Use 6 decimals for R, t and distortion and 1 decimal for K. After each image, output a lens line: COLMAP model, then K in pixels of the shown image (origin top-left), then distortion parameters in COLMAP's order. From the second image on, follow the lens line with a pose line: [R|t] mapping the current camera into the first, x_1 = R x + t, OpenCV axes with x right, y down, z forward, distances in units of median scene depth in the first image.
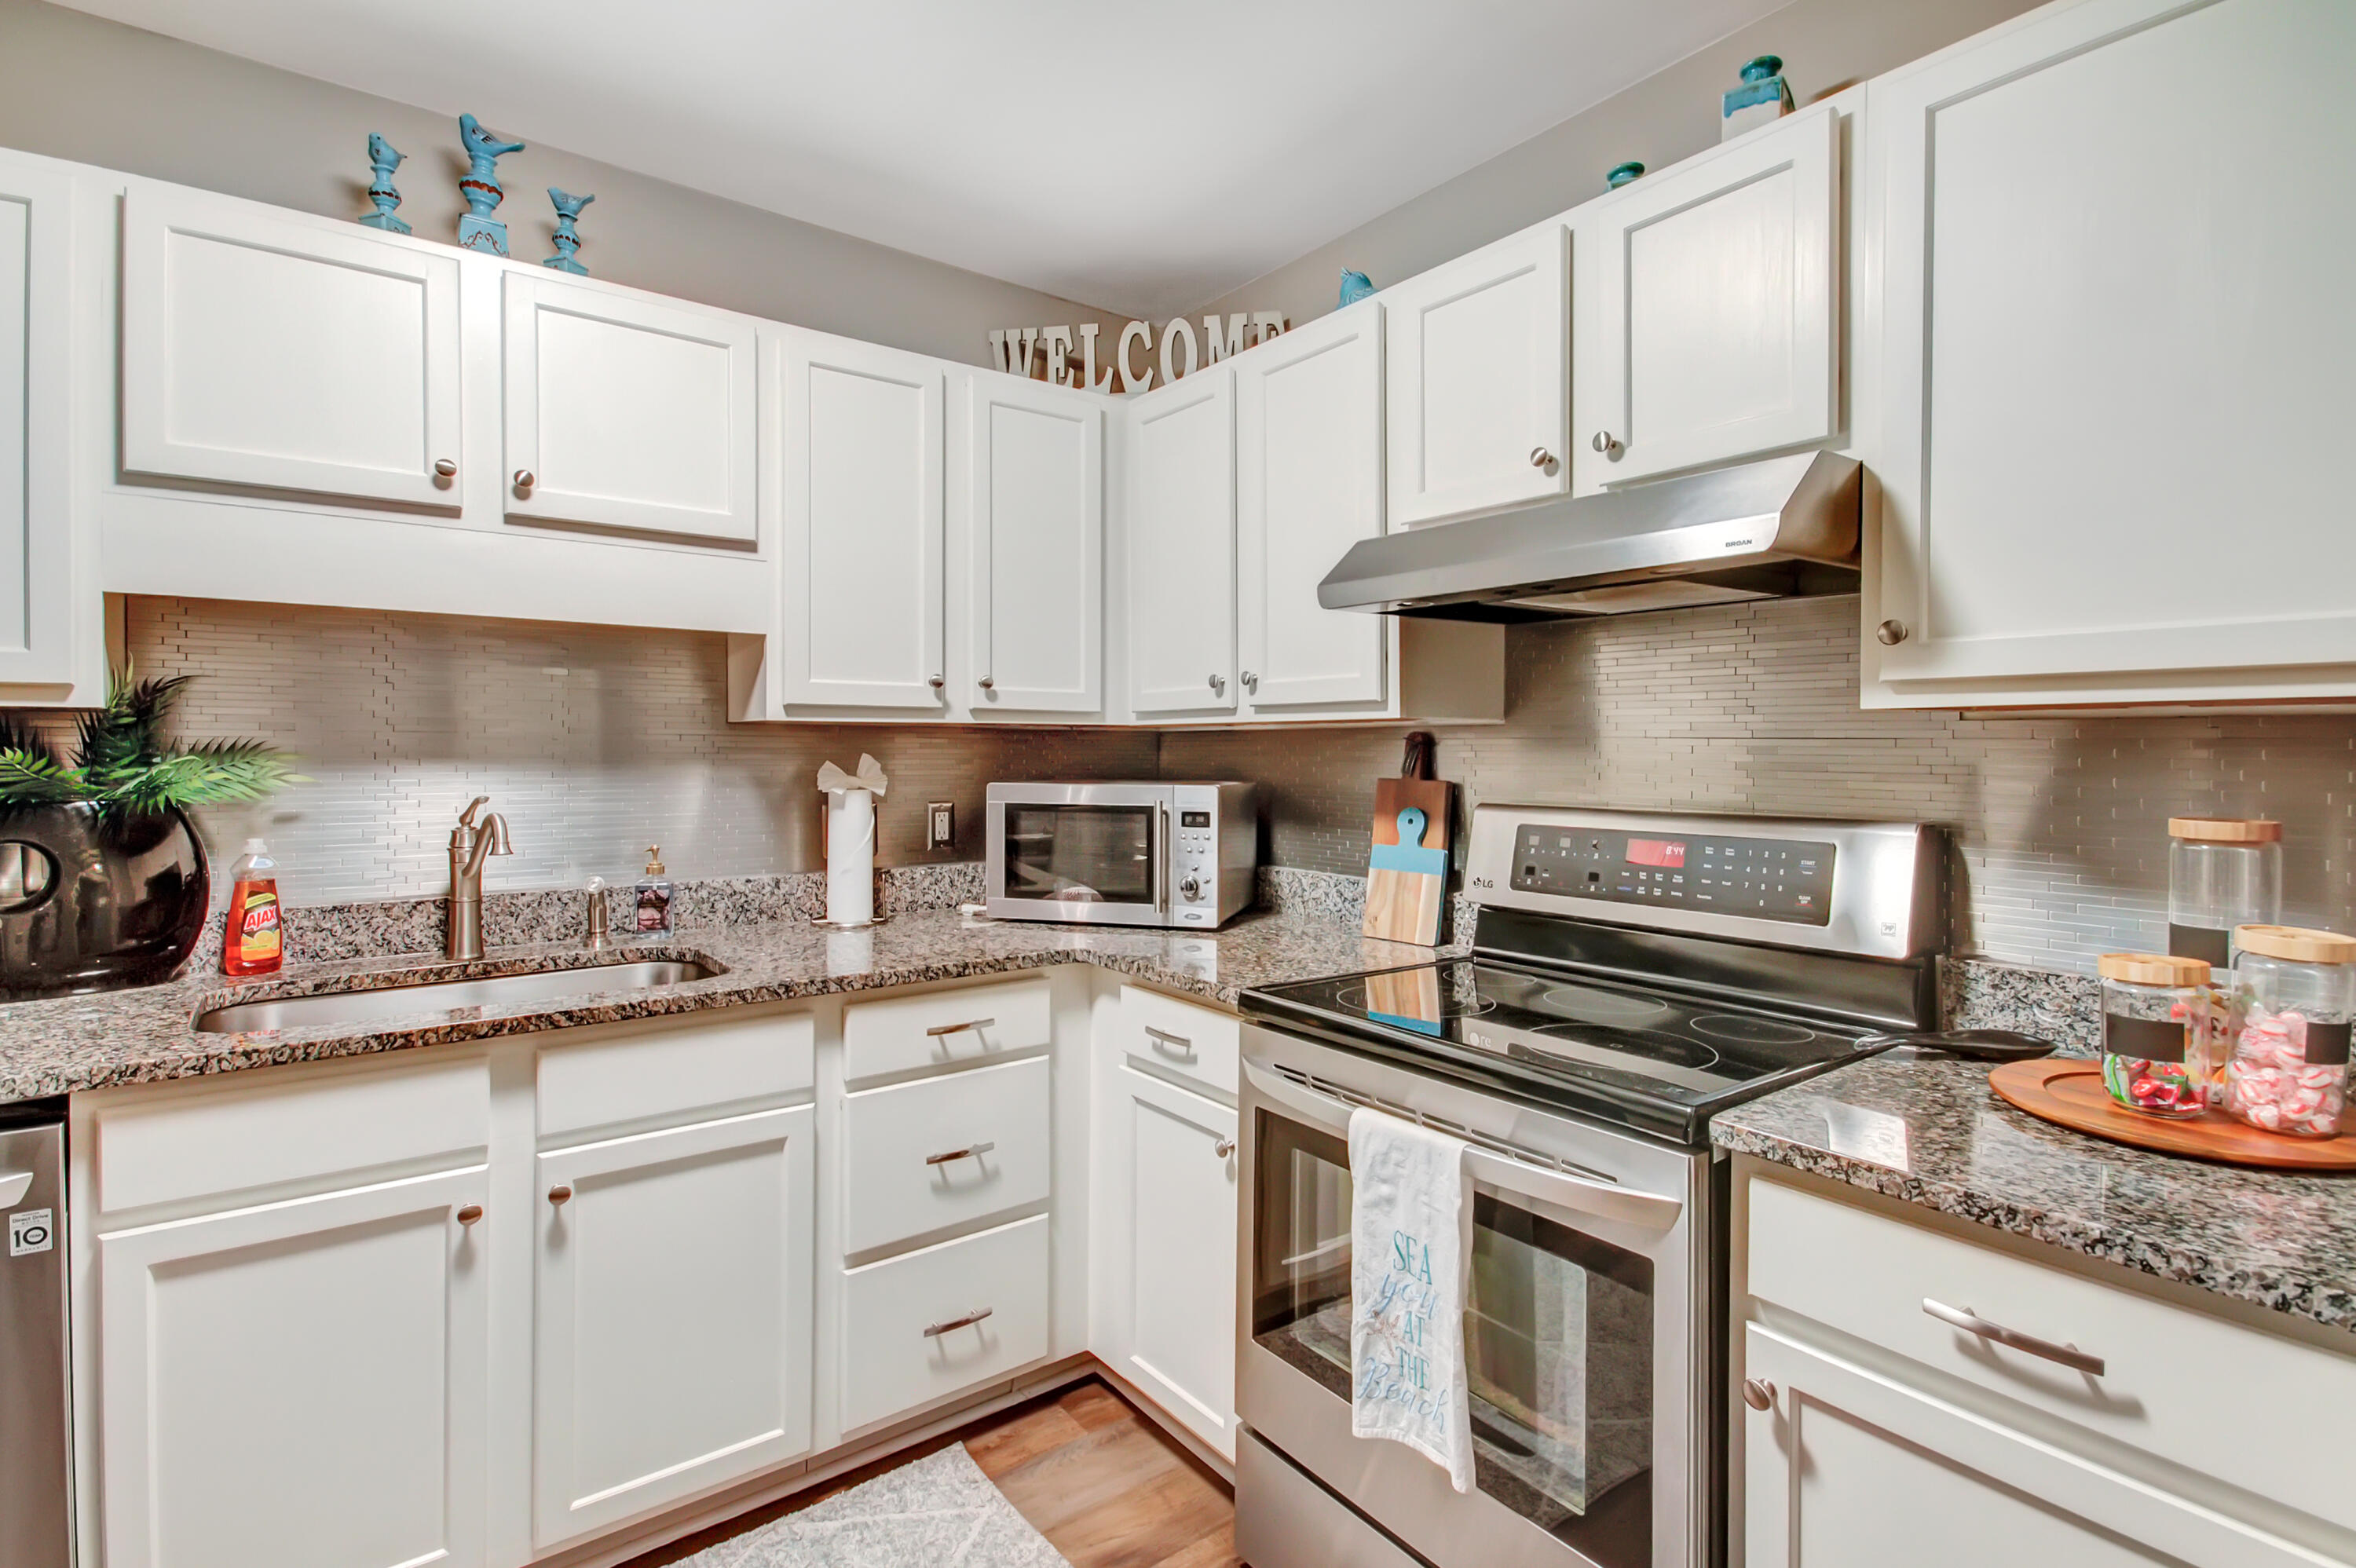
lens RADIAL K [[1128.2, 0, 1178.0], [0, 1128.2, 784.0], [0, 0, 1]] dist [0.027538, -0.012086]
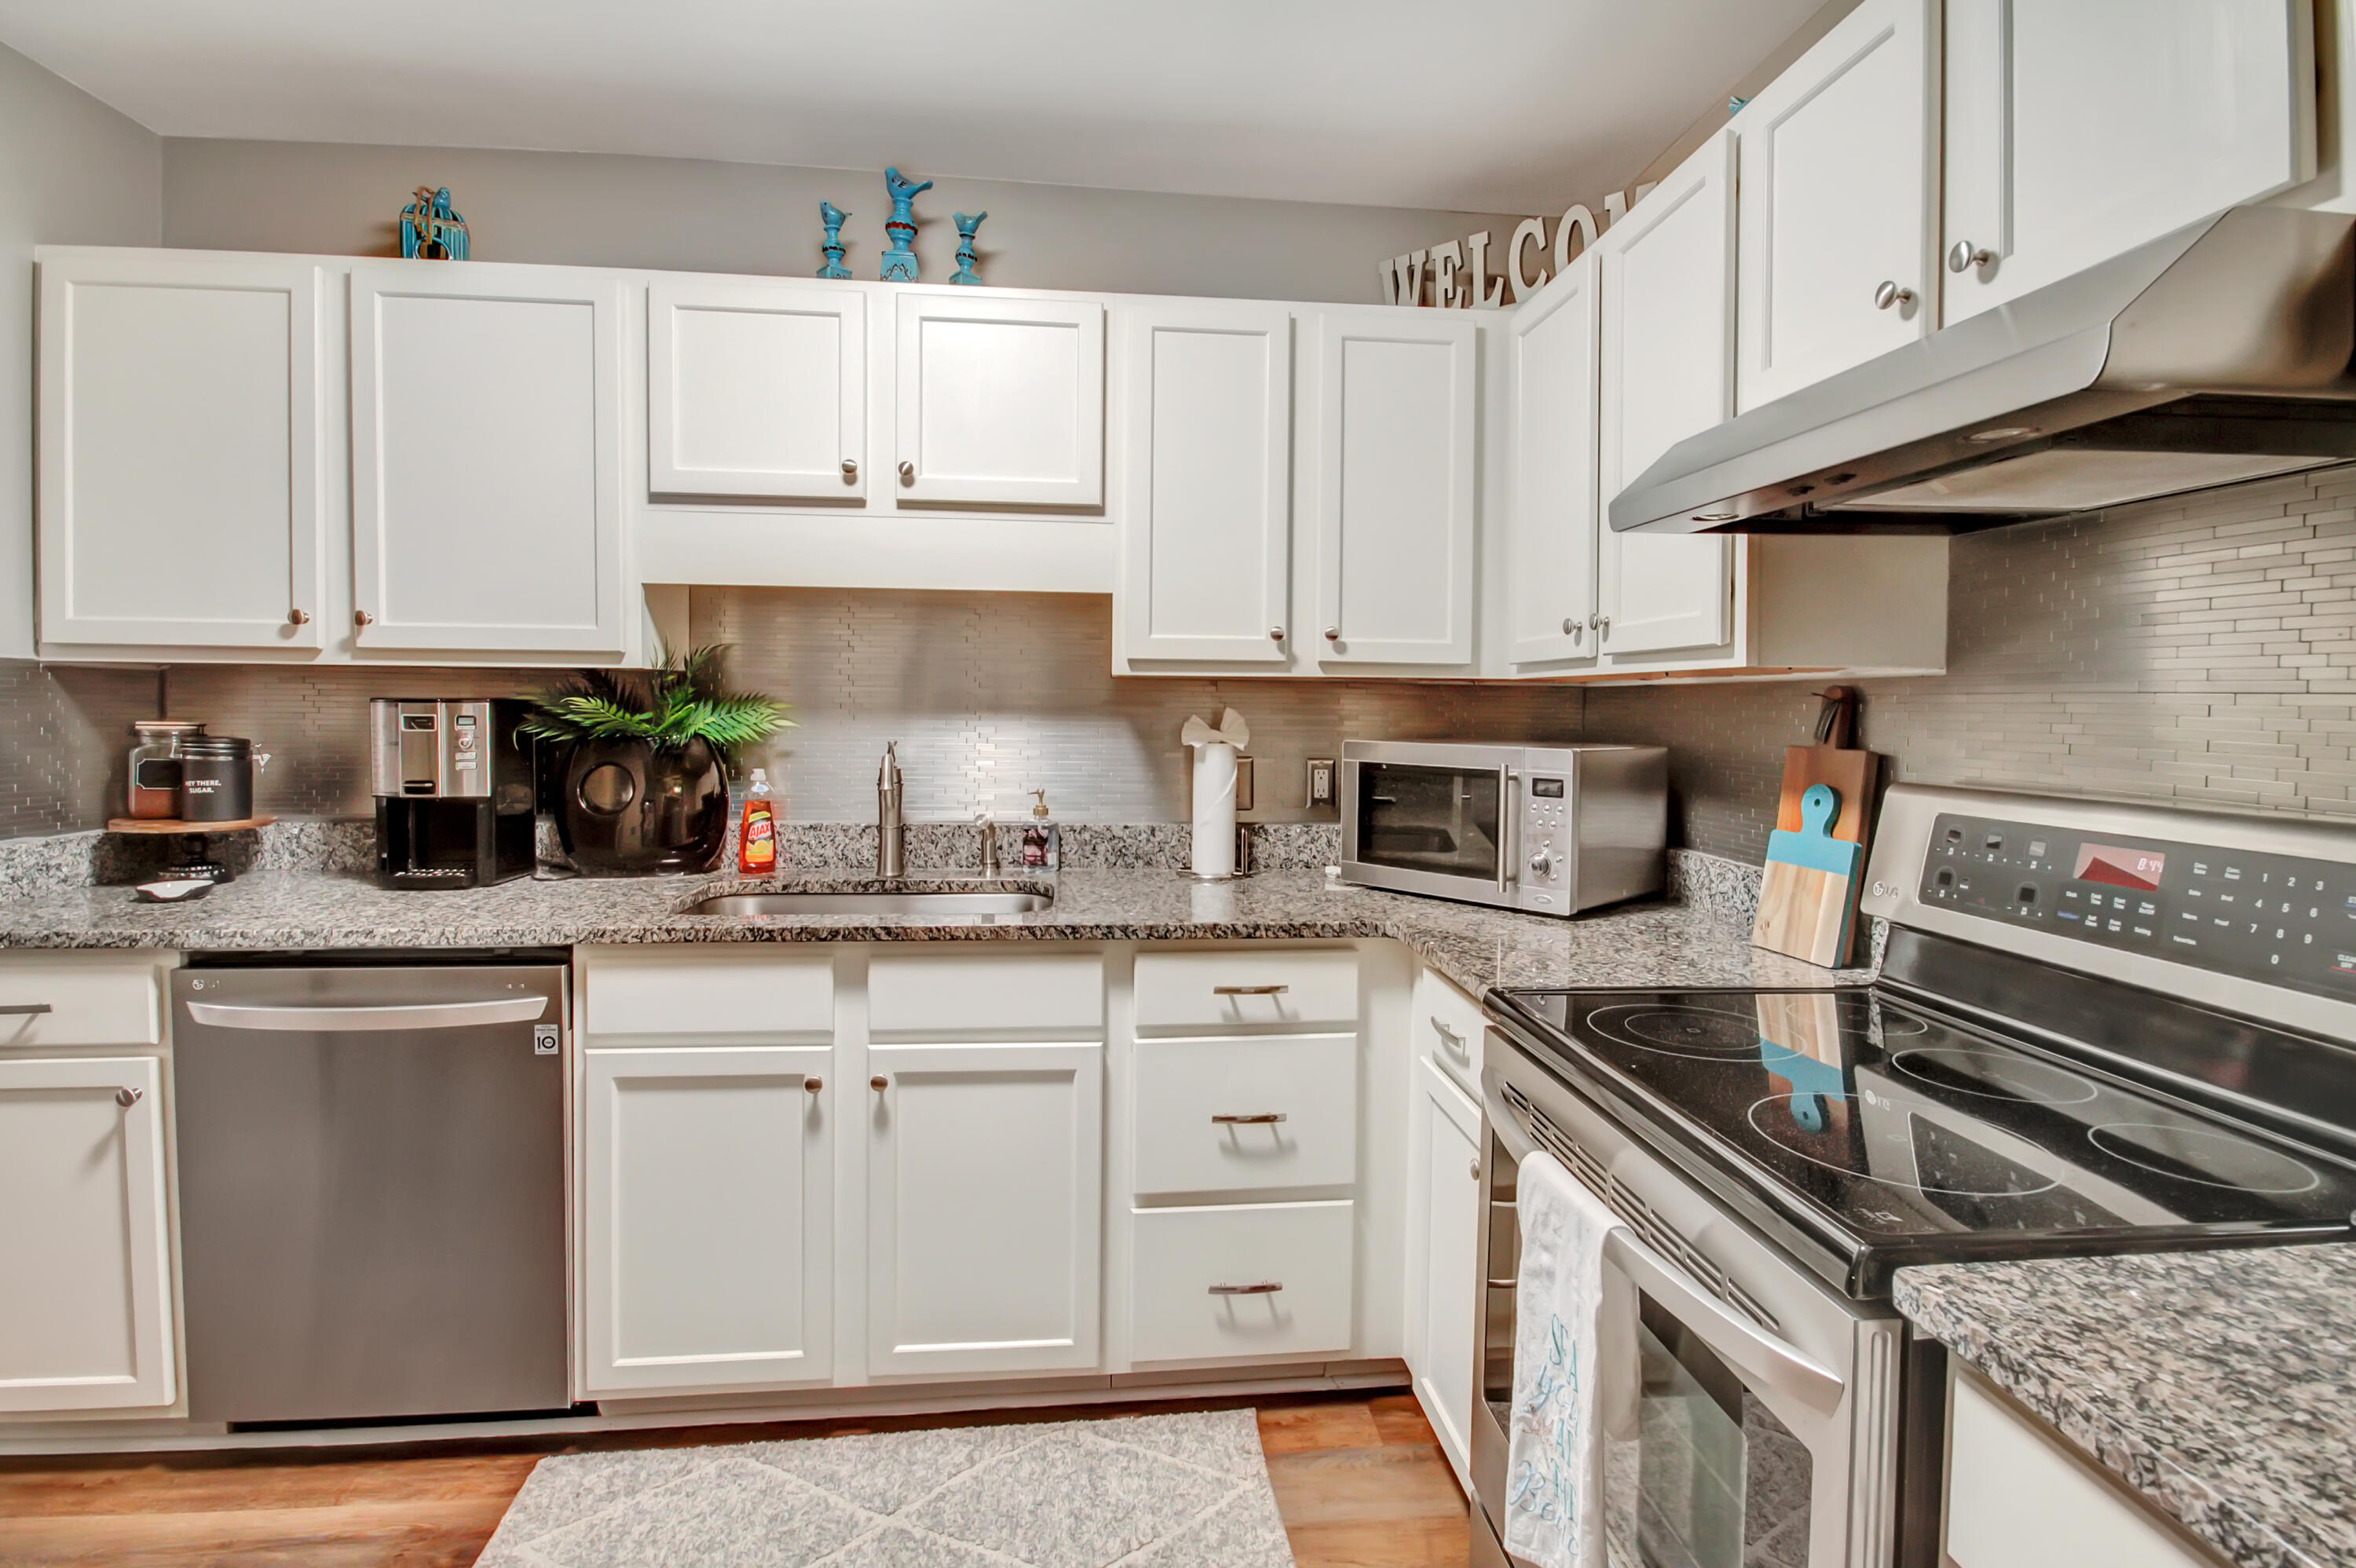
lens RADIAL K [[1141.2, 0, 1182.7], [0, 1141.2, 756.6], [0, 0, 1]] dist [-0.001336, 0.001492]
pose [[0.857931, 0.030573, -0.512854, 0.247537], [-0.024486, 0.999527, 0.018625, -0.001963], [0.513181, -0.003421, 0.858274, 0.125719]]
